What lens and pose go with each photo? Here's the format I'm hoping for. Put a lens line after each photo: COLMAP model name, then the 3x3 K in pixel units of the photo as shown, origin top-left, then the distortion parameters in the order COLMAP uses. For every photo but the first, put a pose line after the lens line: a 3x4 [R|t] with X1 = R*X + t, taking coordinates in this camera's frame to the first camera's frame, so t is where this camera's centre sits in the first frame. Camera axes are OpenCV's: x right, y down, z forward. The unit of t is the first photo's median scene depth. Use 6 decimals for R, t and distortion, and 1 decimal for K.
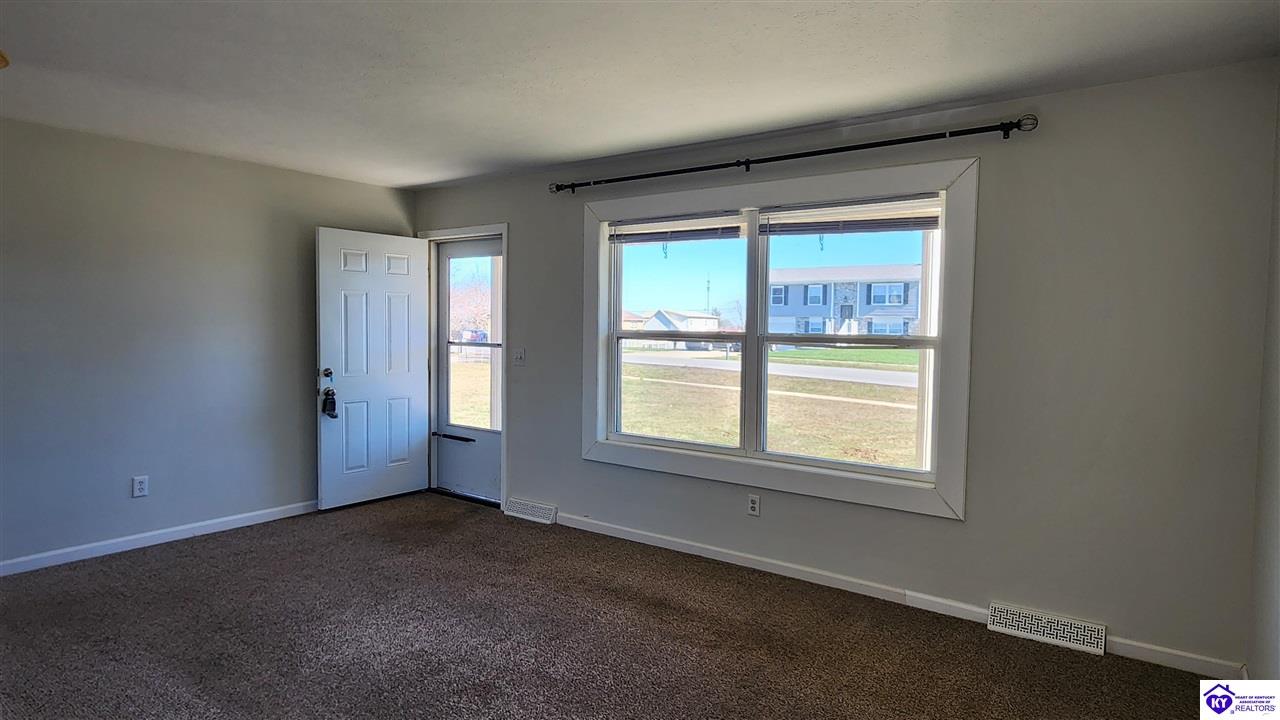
lens RADIAL K [[726.4, 0, 650.1], [0, 726.4, 360.0], [0, 0, 1]] dist [-0.000965, -0.000409]
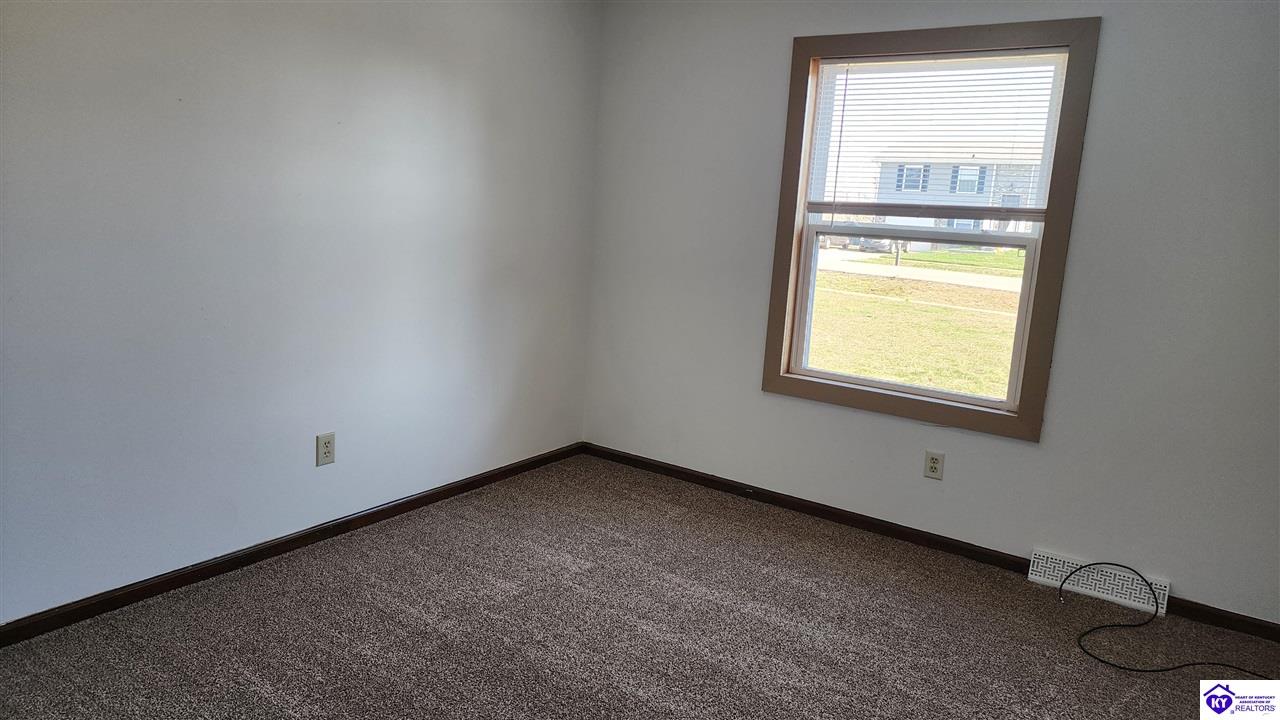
lens RADIAL K [[875.0, 0, 640.0], [0, 875.0, 360.0], [0, 0, 1]] dist [-0.002184, -0.000386]
pose [[0.999123, 0.041784, 0.002546, -0.111627], [-0.041768, 0.990976, 0.127365, -0.005554], [0.002798, -0.127360, 0.991853, 0.083554]]
